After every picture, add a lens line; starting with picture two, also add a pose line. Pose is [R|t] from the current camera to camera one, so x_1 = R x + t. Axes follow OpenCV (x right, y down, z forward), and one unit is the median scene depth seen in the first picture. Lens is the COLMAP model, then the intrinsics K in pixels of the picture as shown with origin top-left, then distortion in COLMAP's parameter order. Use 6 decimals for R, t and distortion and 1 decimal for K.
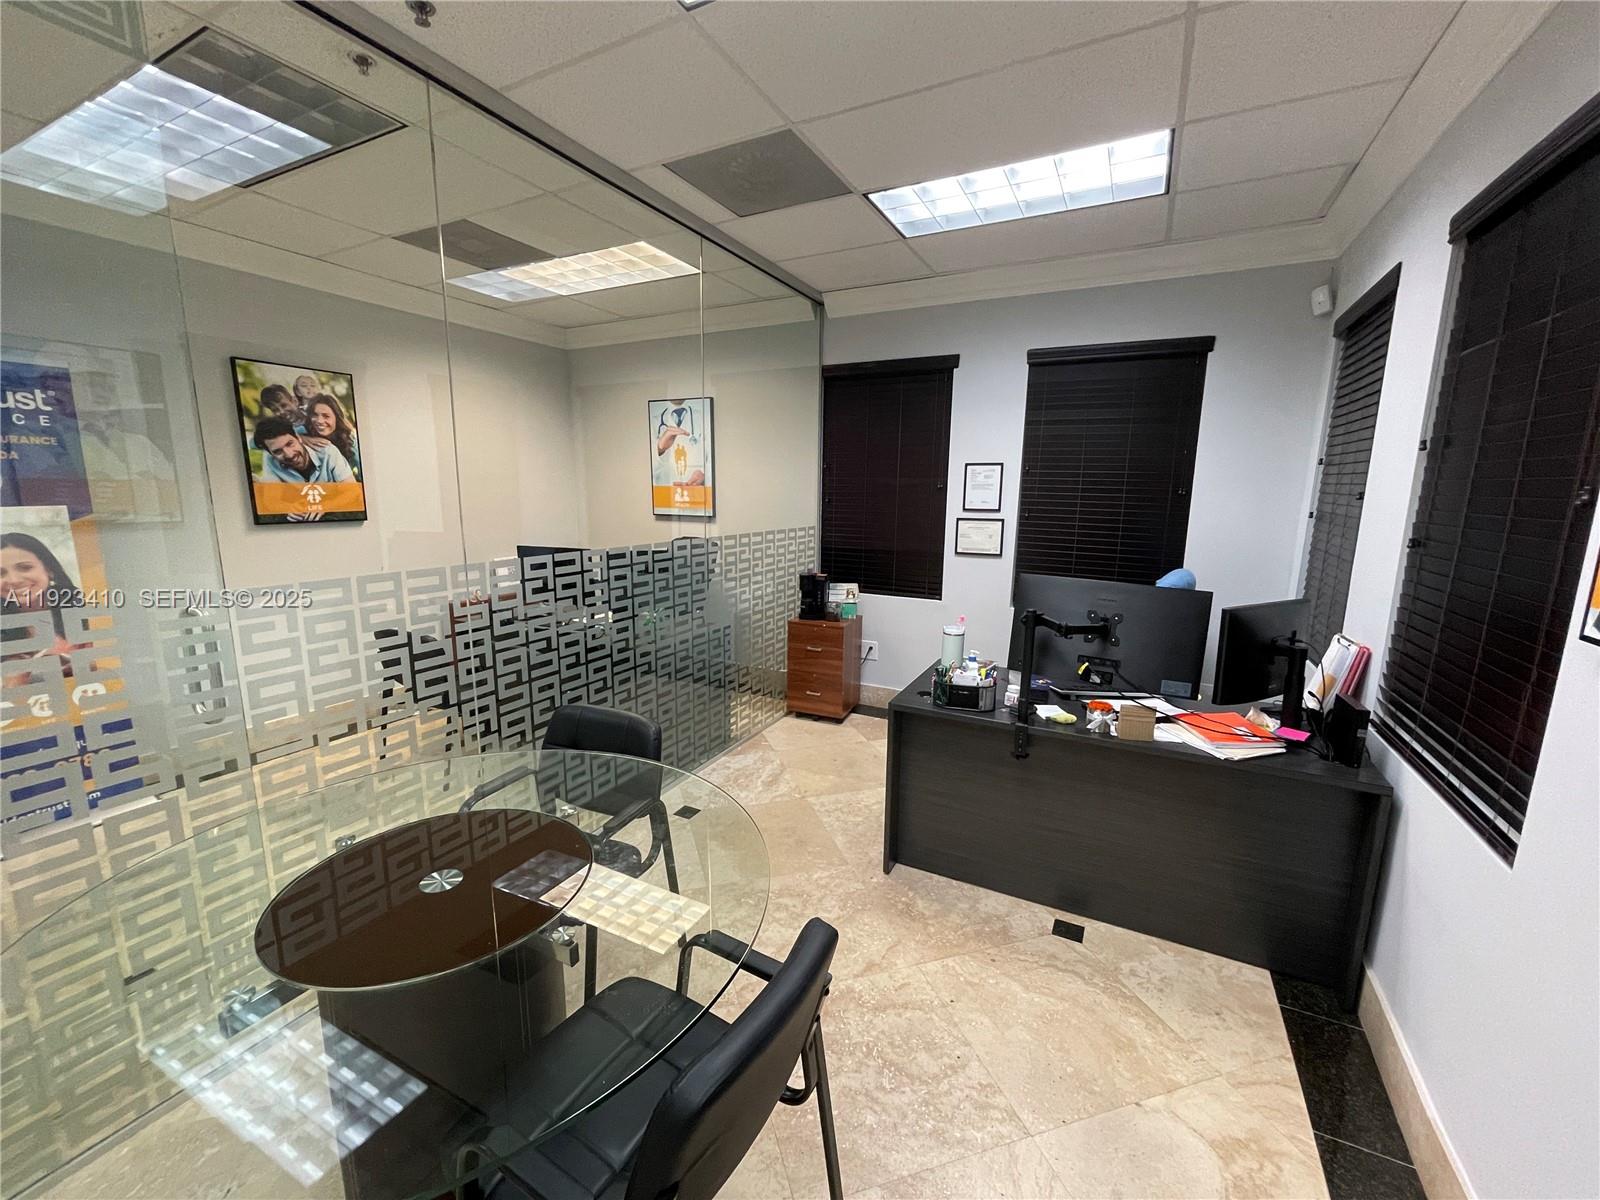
lens RADIAL K [[645.6, 0, 791.1], [0, 645.6, 603.5], [0, 0, 1]] dist [0.001201, -0.000279]
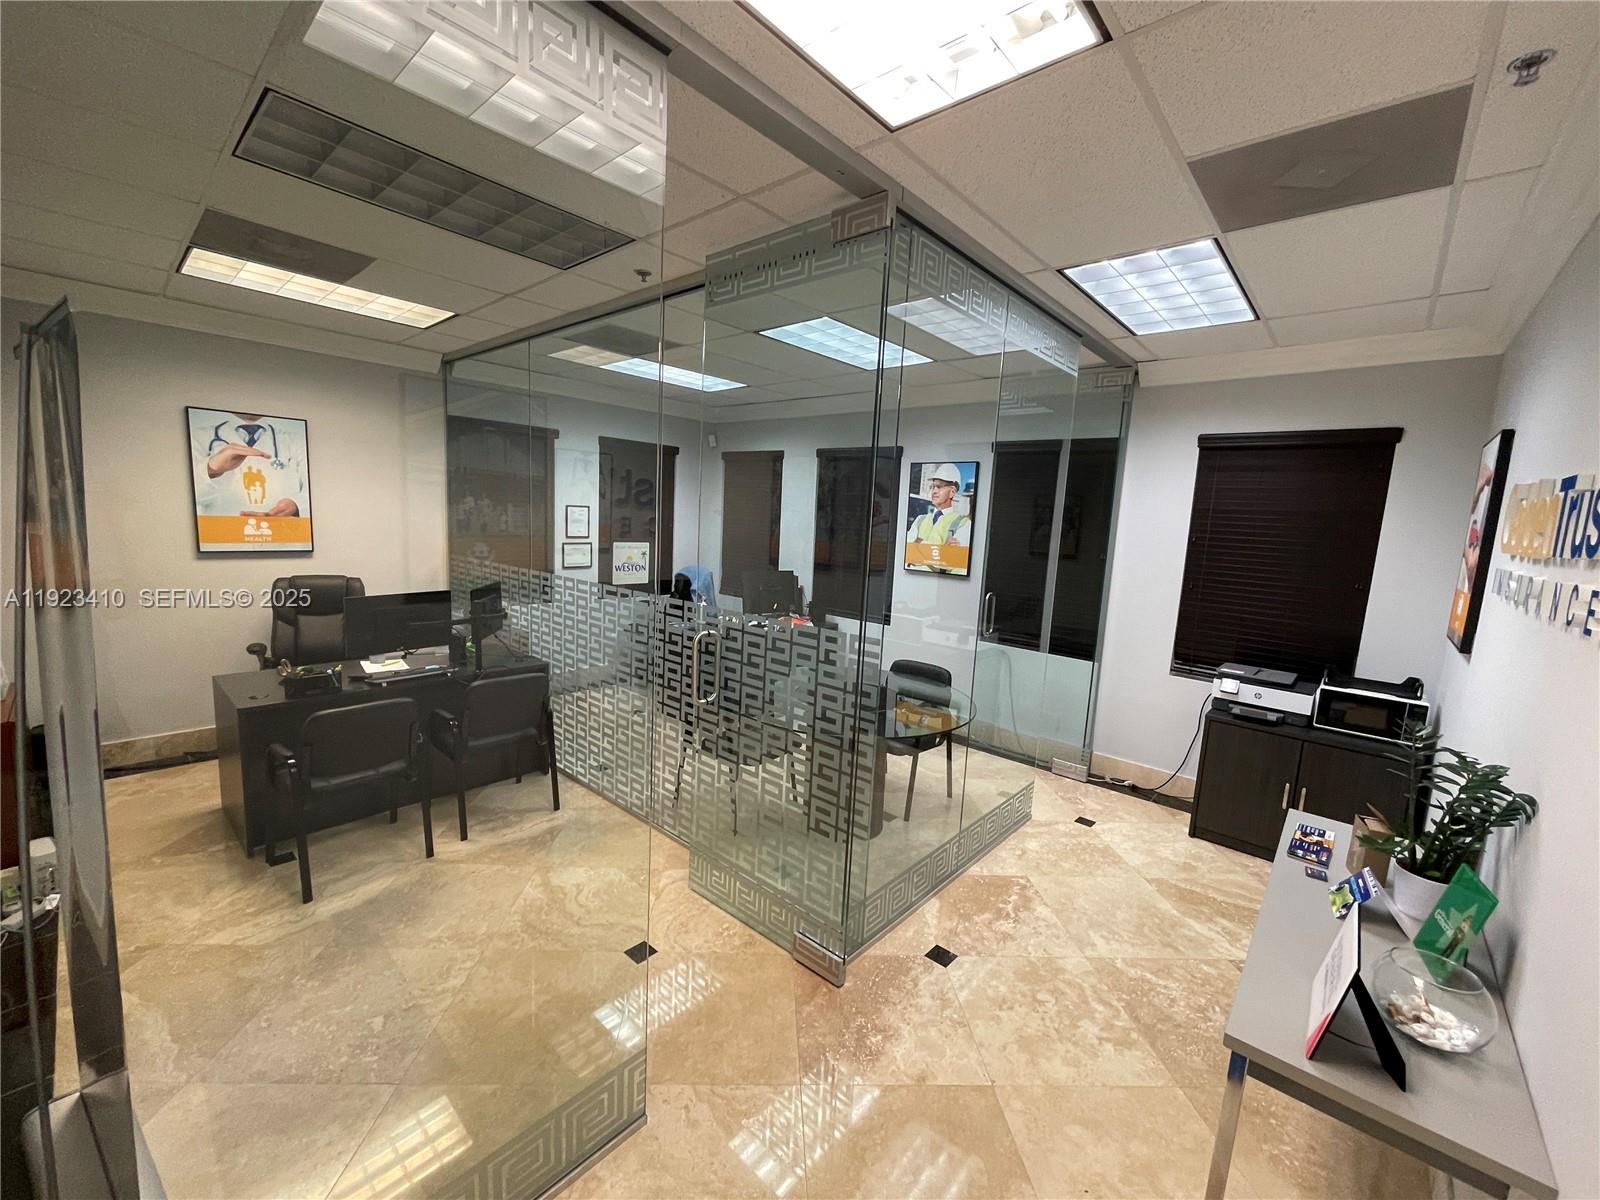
lens RADIAL K [[645.6, 0, 792.6], [0, 645.6, 604.0], [0, 0, 1]] dist [0.001201, -0.000279]
pose [[0.242312, -0.136395, 0.960563, -1.500282], [0.130681, 0.985635, 0.106990, -0.127185], [-0.961357, 0.099602, 0.256655, 0.239393]]
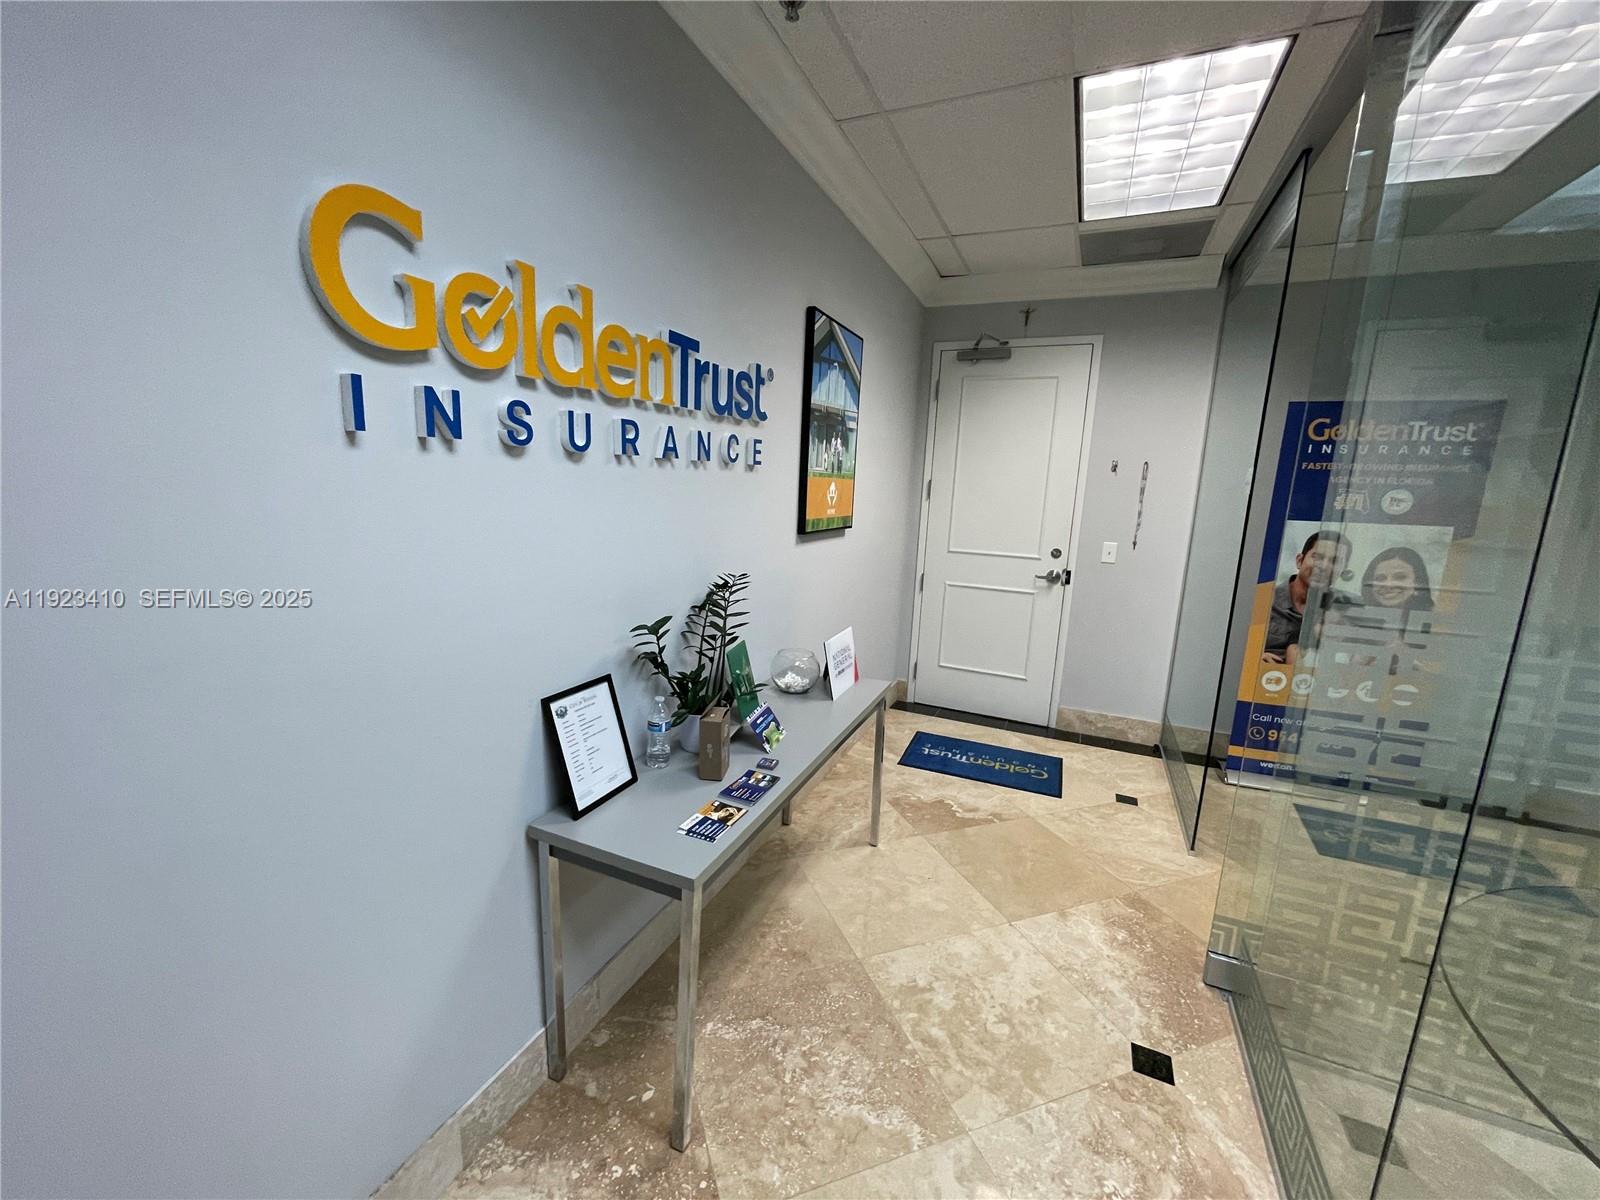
lens RADIAL K [[645.6, 0, 794.8], [0, 645.6, 601.9], [0, 0, 1]] dist [0.001201, -0.000279]
pose [[0.067441, 0.173831, -0.982464, -0.097666], [-0.218336, 0.963409, 0.155472, 0.044615], [0.973541, 0.204022, 0.102927, -0.175659]]
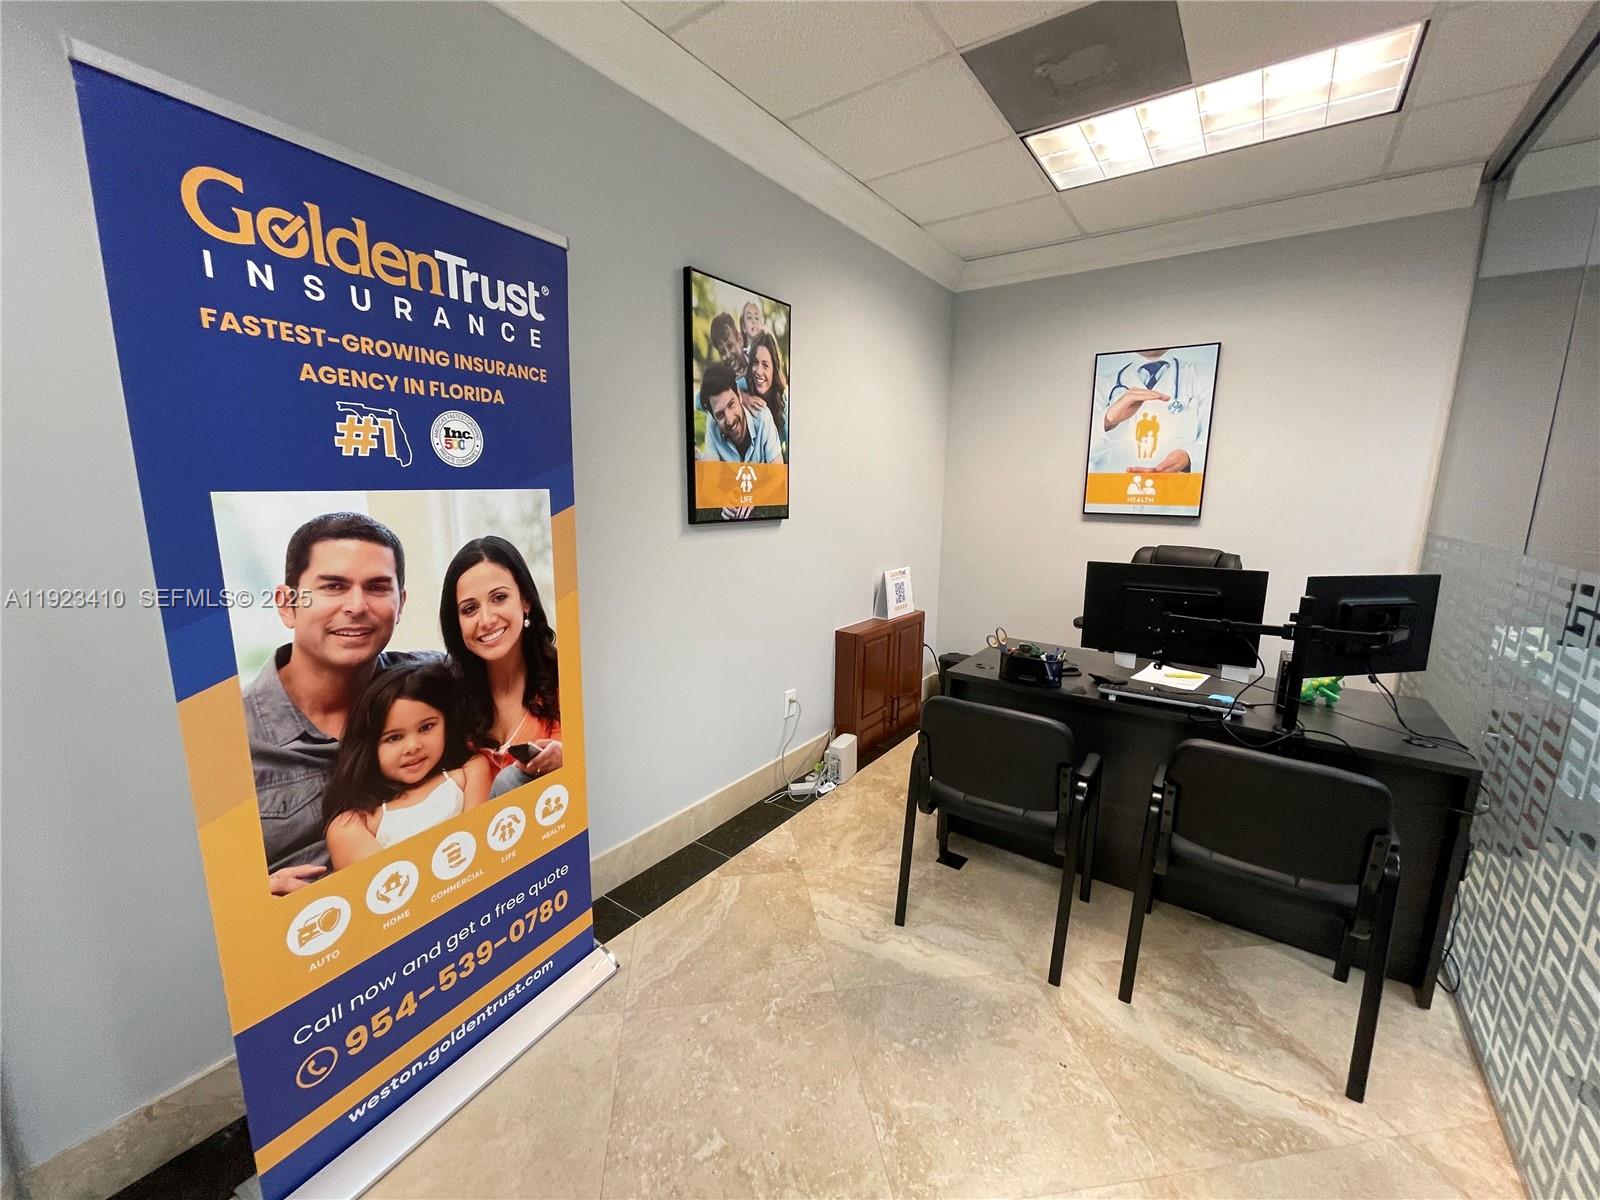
lens RADIAL K [[645.6, 0, 792.2], [0, 645.6, 603.9], [0, 0, 1]] dist [0.001201, -0.000279]
pose [[0.990886, 0.025435, -0.132283, -0.828733], [-0.025501, 0.999674, 0.001191, -0.055215], [0.132270, 0.002193, 0.991211, 0.456968]]
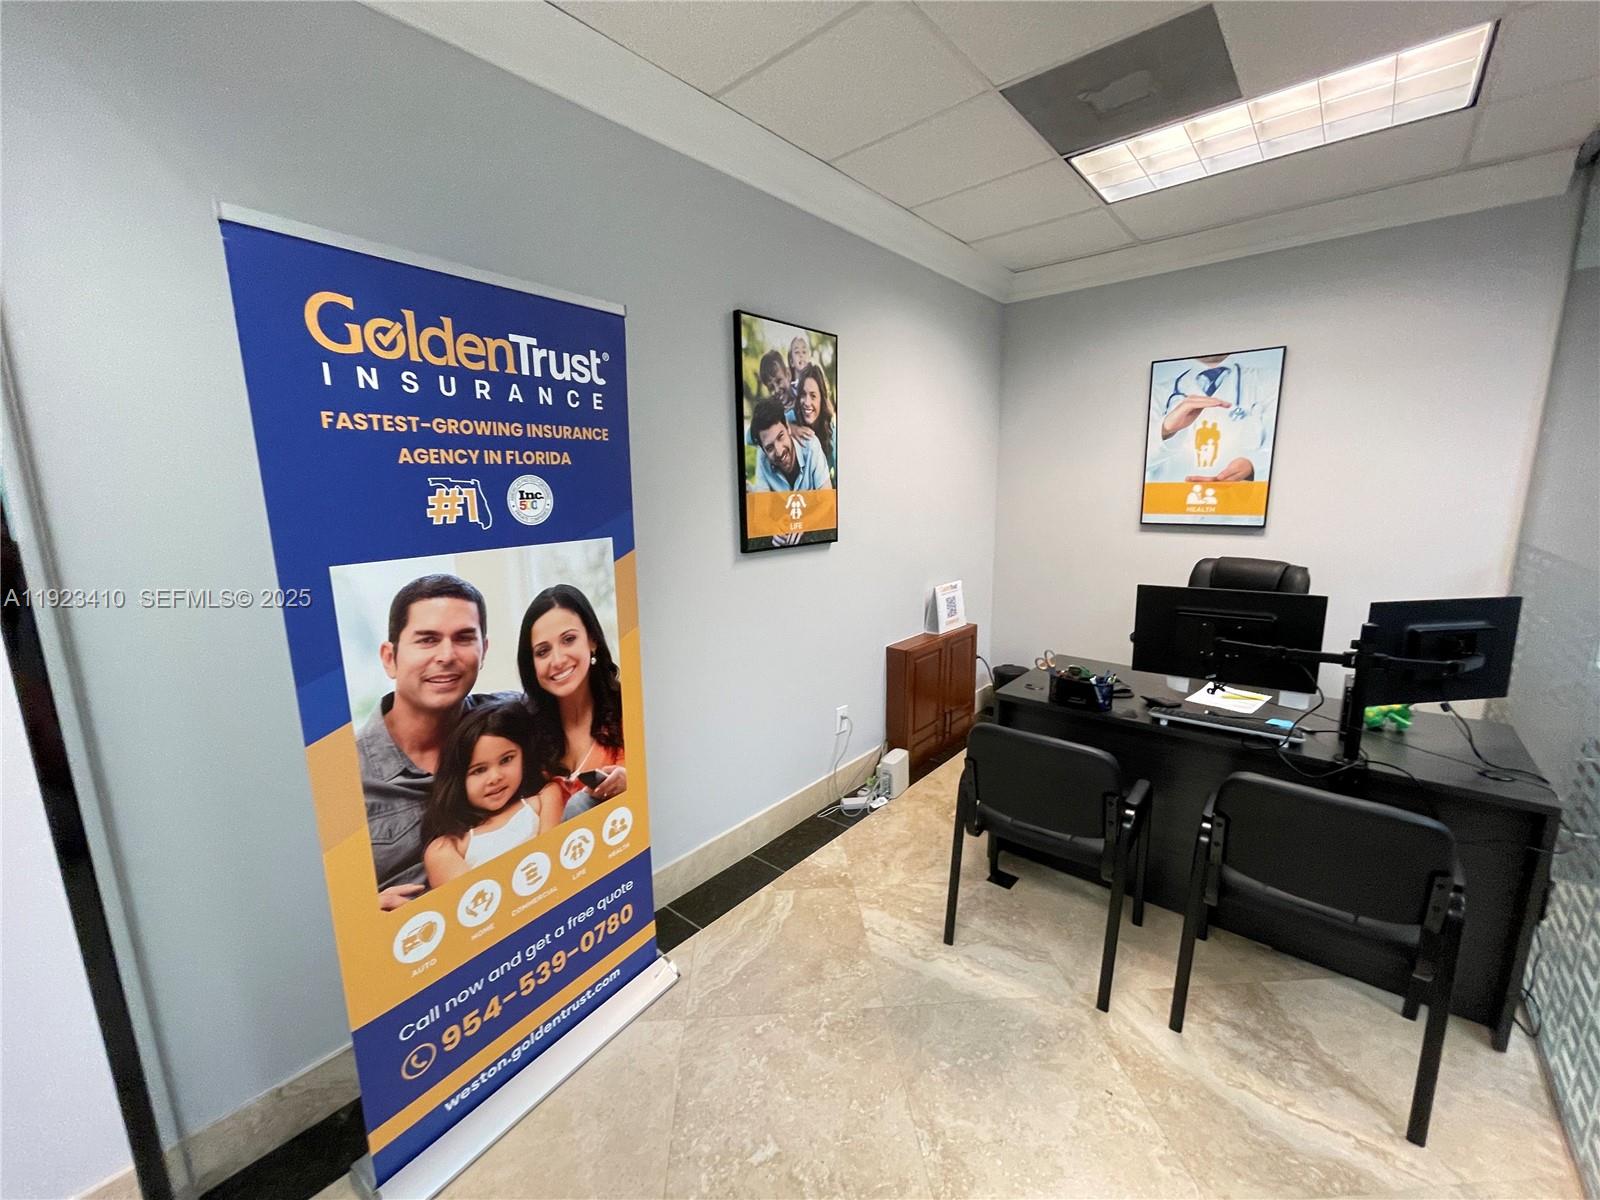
lens RADIAL K [[645.6, 0, 793.2], [0, 645.6, 603.3], [0, 0, 1]] dist [0.001201, -0.000279]
pose [[0.975815, 0.014590, -0.218111, -0.812956], [-0.013792, 0.999891, 0.005181, -0.093182], [0.218163, -0.002047, 0.975910, 0.426474]]
